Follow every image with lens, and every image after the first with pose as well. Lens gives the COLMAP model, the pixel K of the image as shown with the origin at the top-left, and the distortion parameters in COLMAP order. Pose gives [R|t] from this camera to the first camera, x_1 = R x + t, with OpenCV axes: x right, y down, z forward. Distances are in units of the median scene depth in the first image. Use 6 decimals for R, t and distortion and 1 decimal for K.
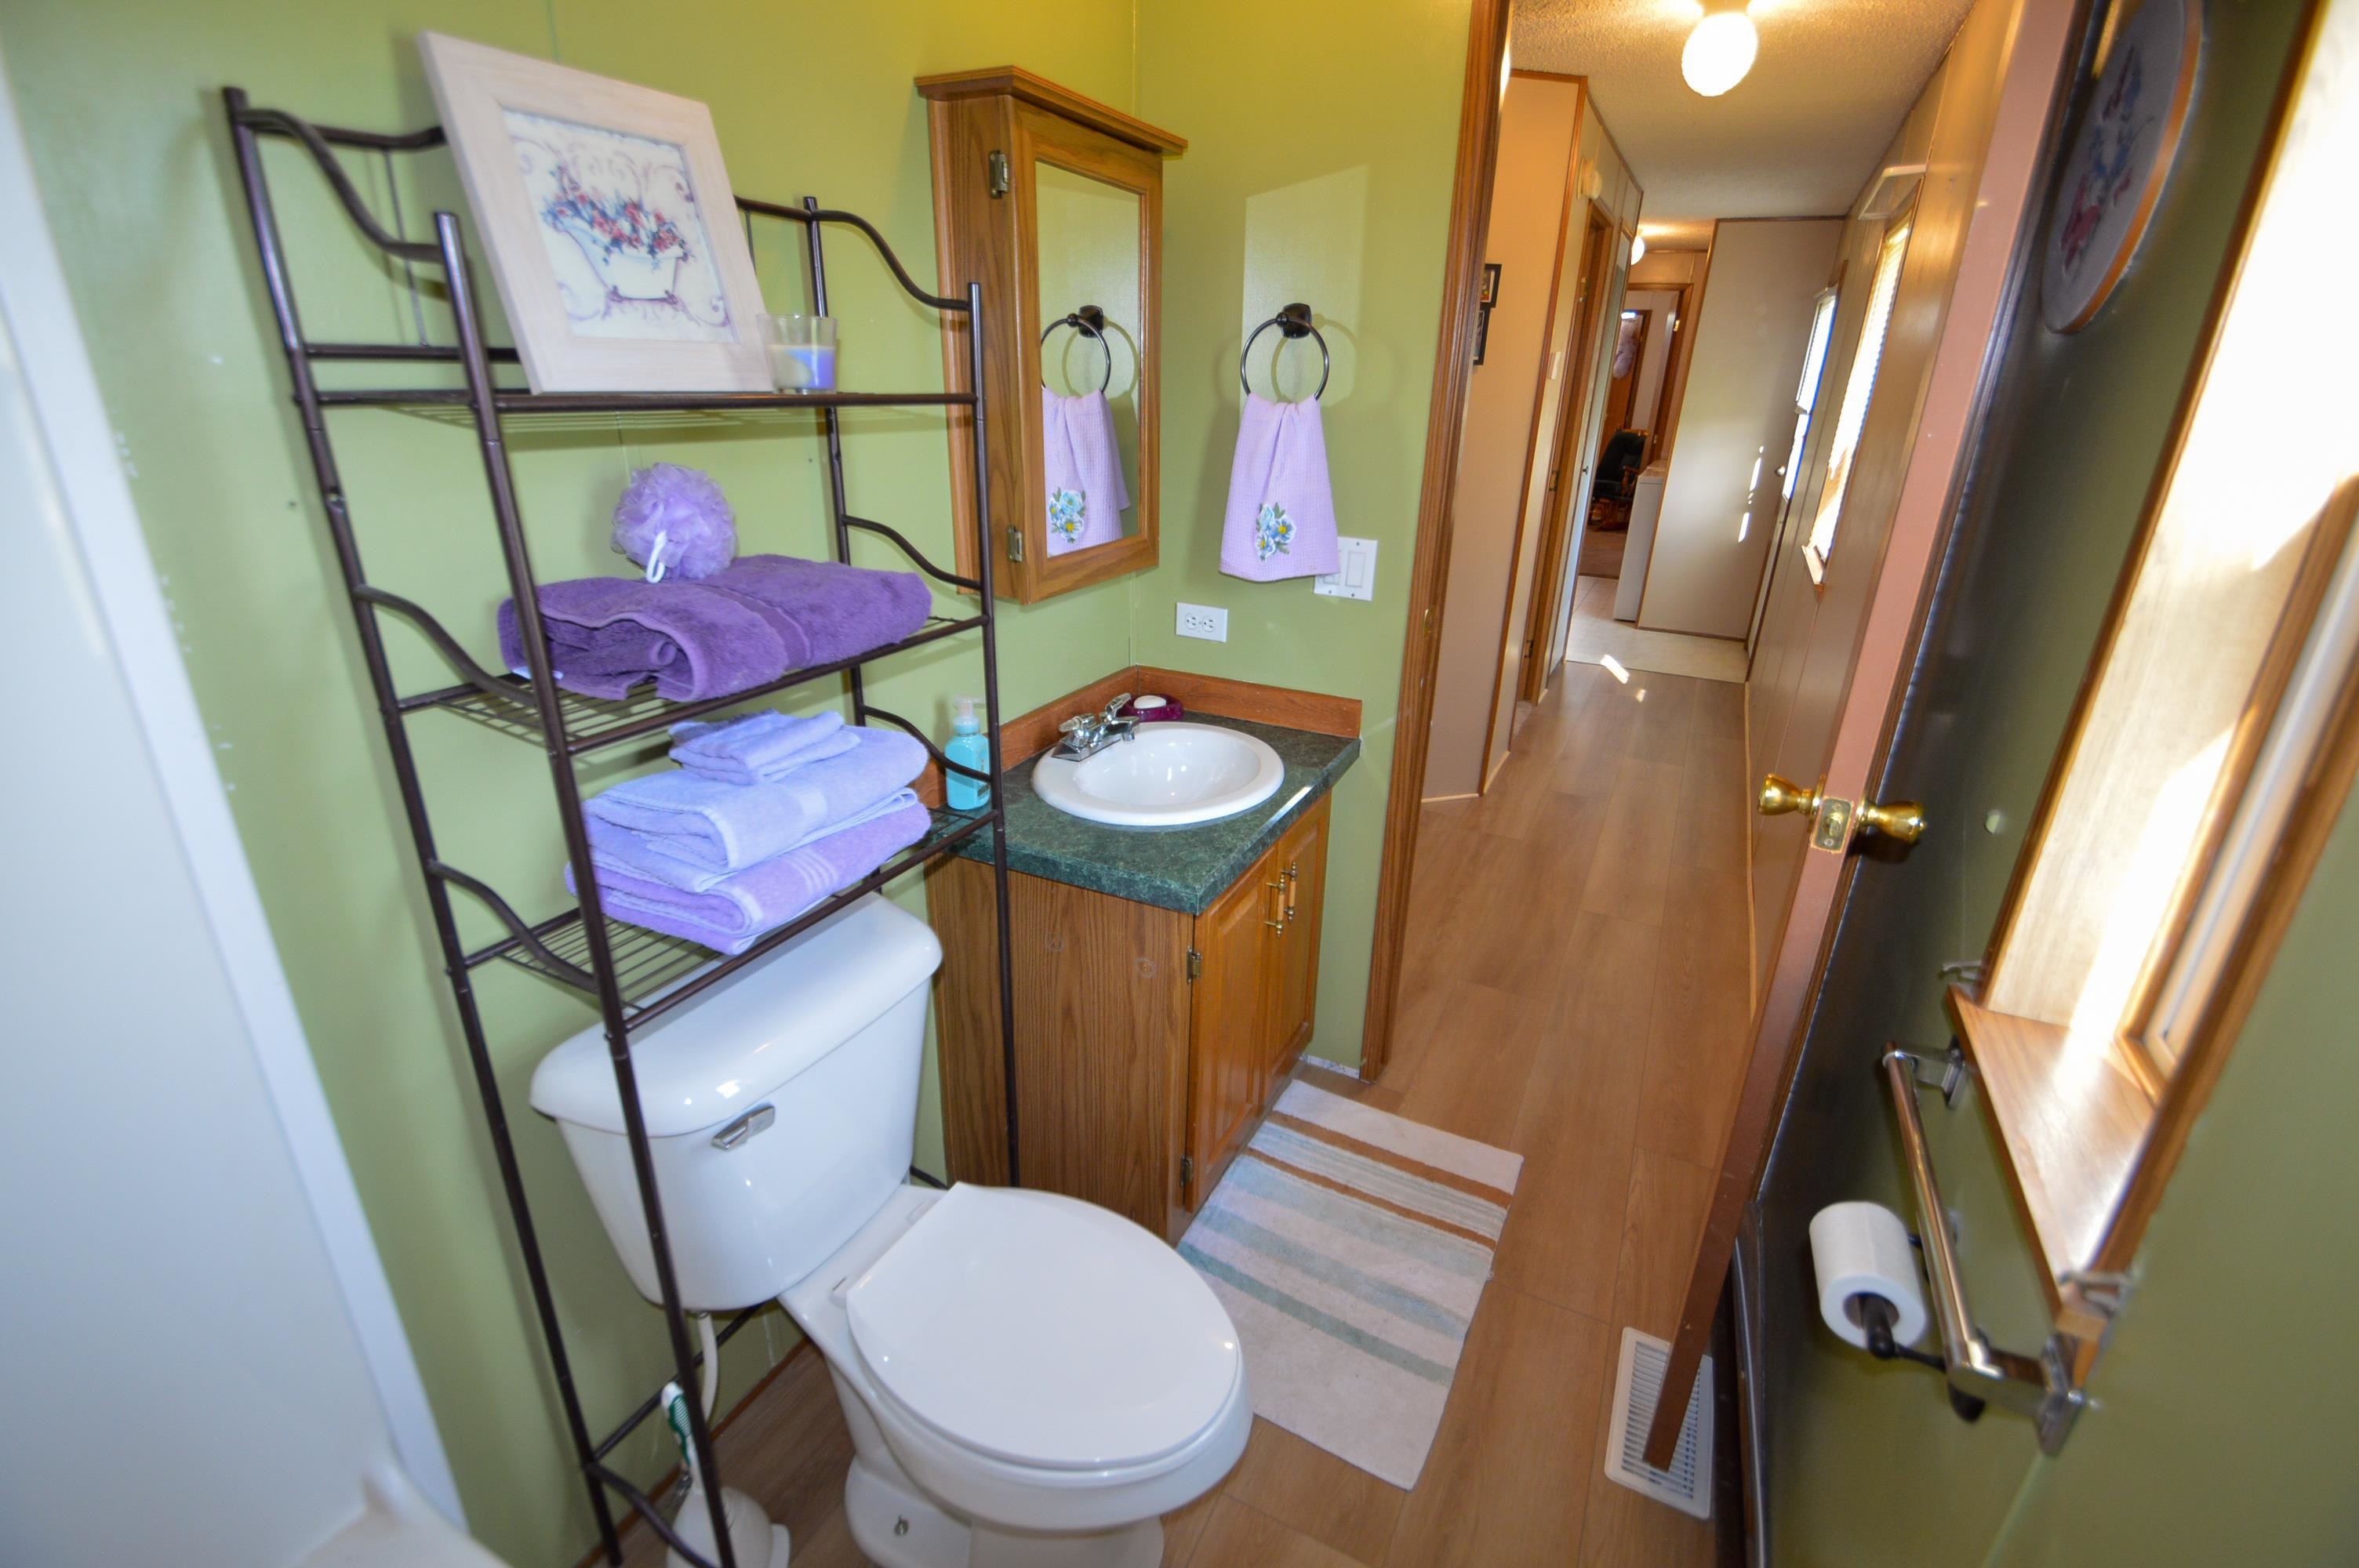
lens RADIAL K [[1049.3, 0, 1166.4], [0, 1049.3, 787.8], [0, 0, 1]] dist [0.012679, -0.015060]
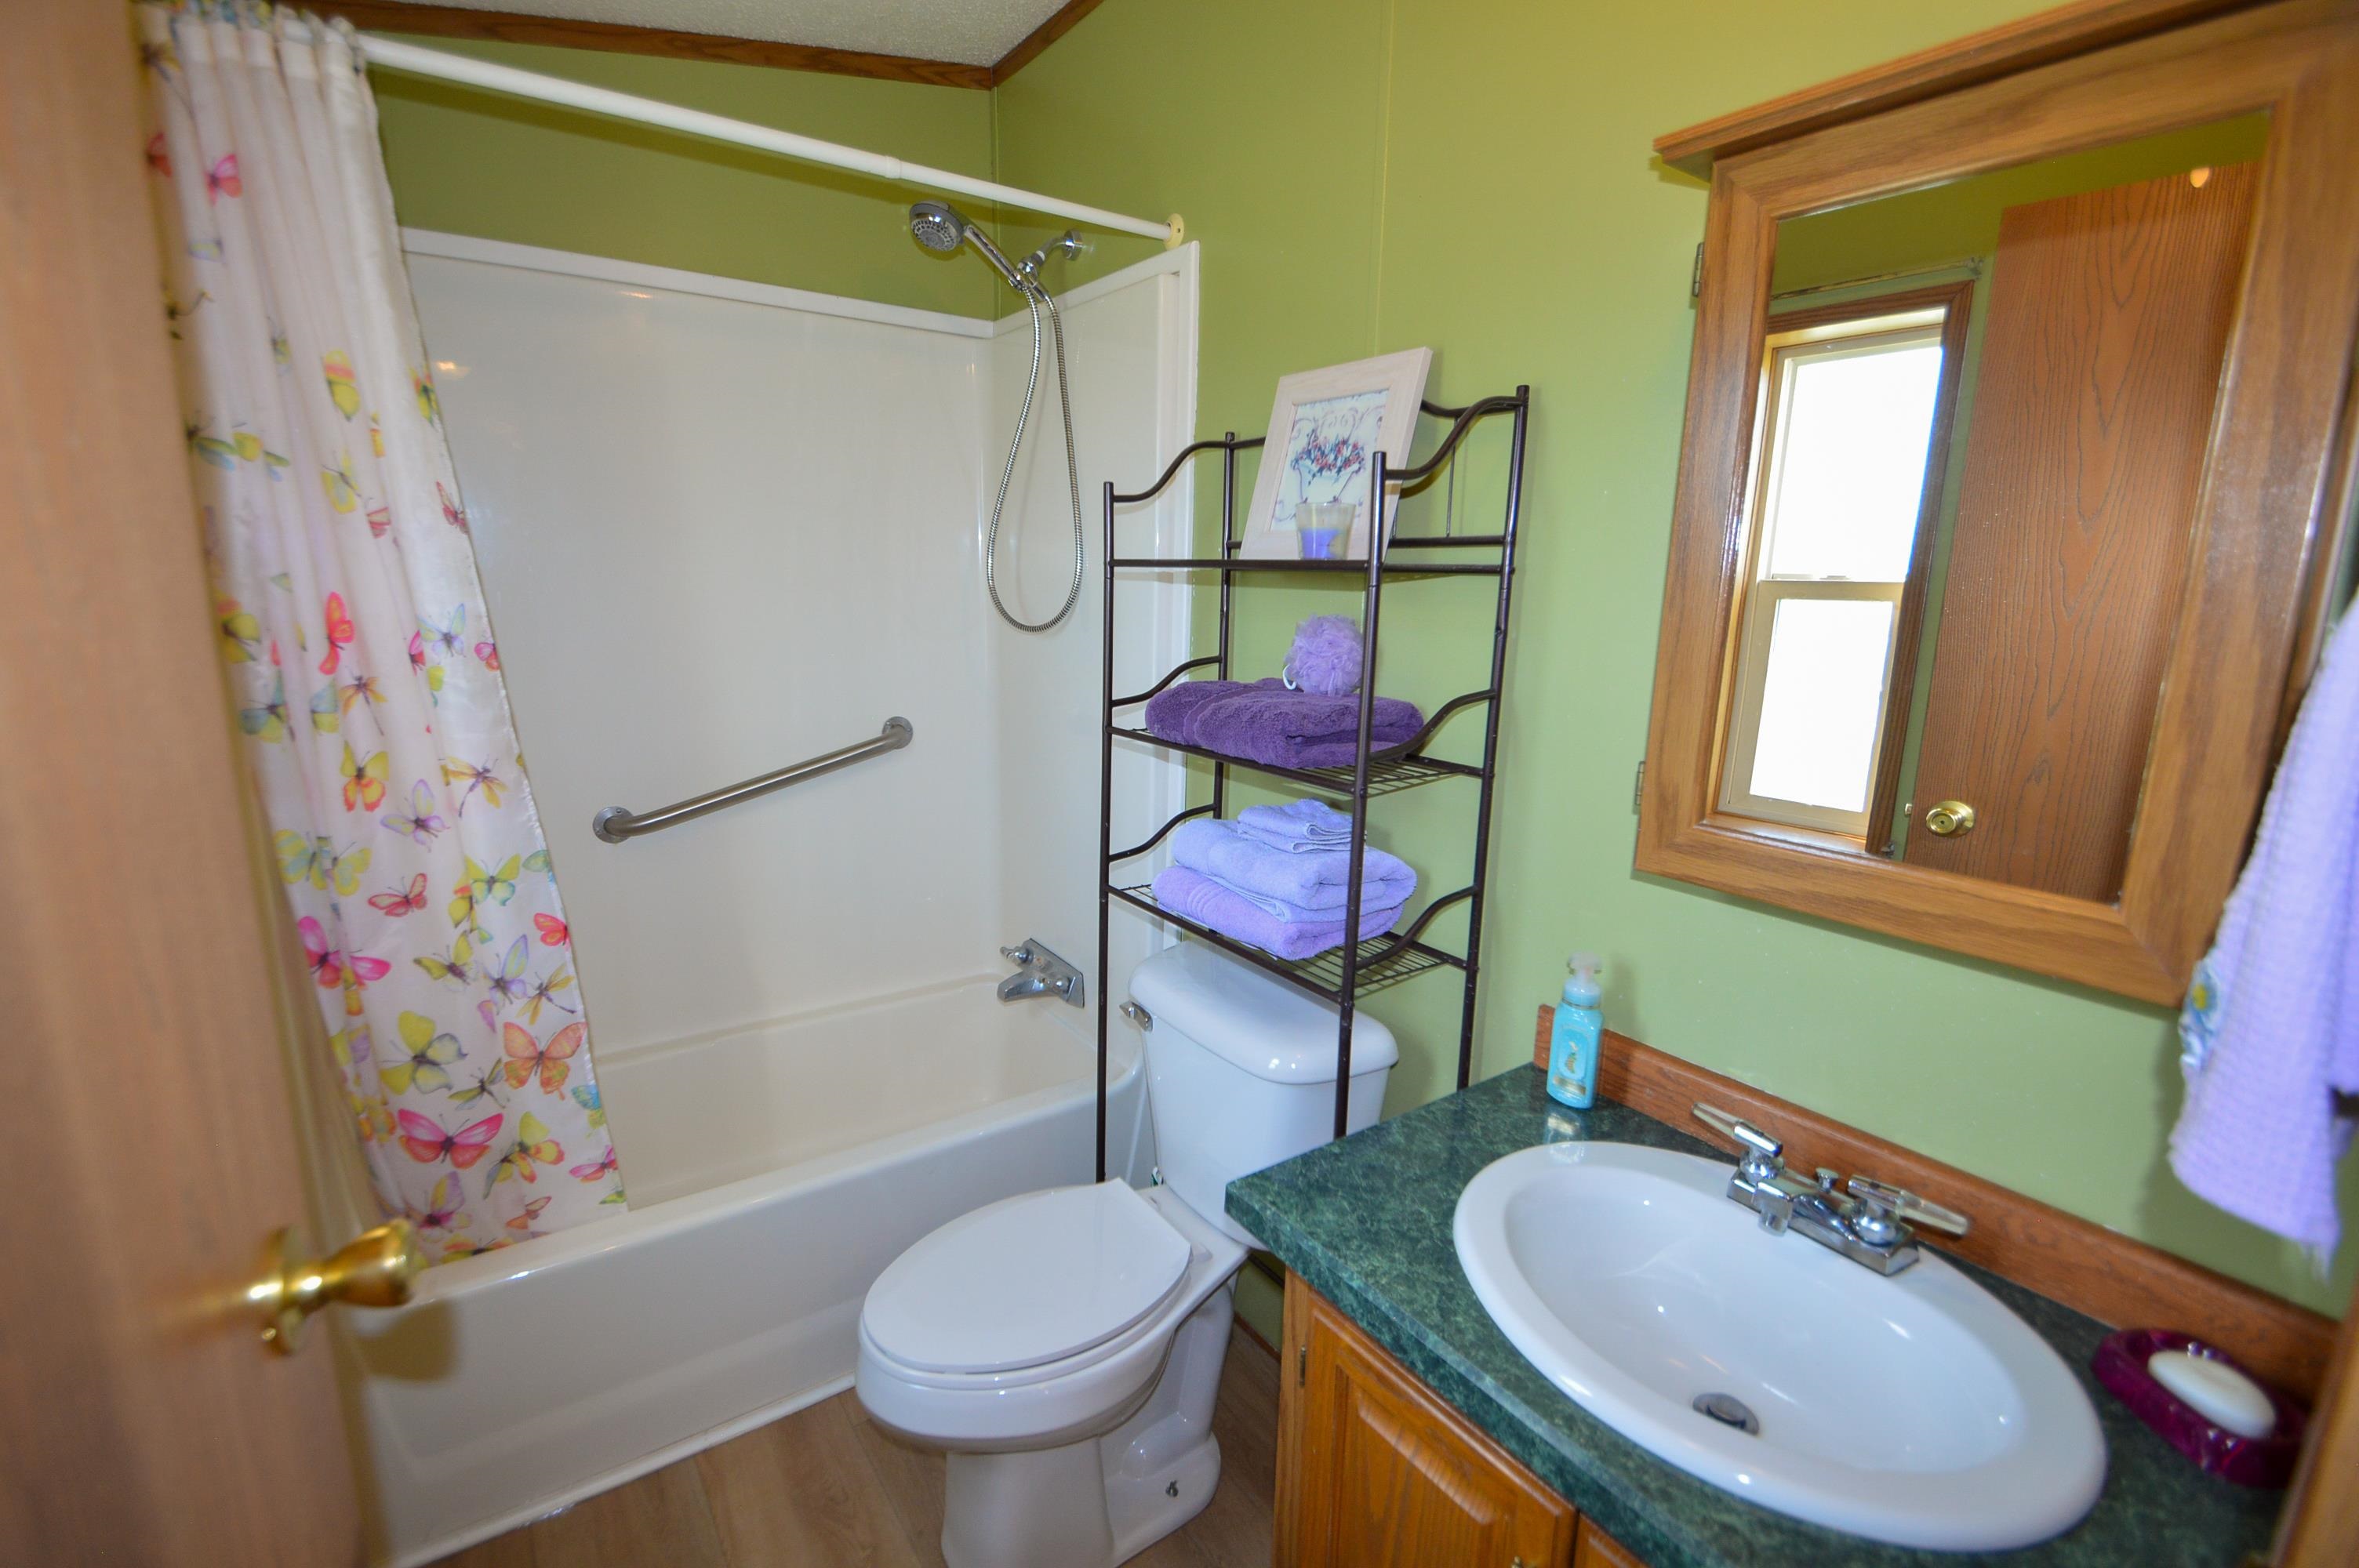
lens RADIAL K [[1049.3, 0, 1172.6], [0, 1049.3, 776.3], [0, 0, 1]] dist [0.012679, -0.015060]
pose [[-0.479601, 0.155447, -0.863608, 0.945323], [-0.340430, 0.874137, 0.346398, -0.581347], [0.808759, 0.460131, -0.366318, 1.576010]]
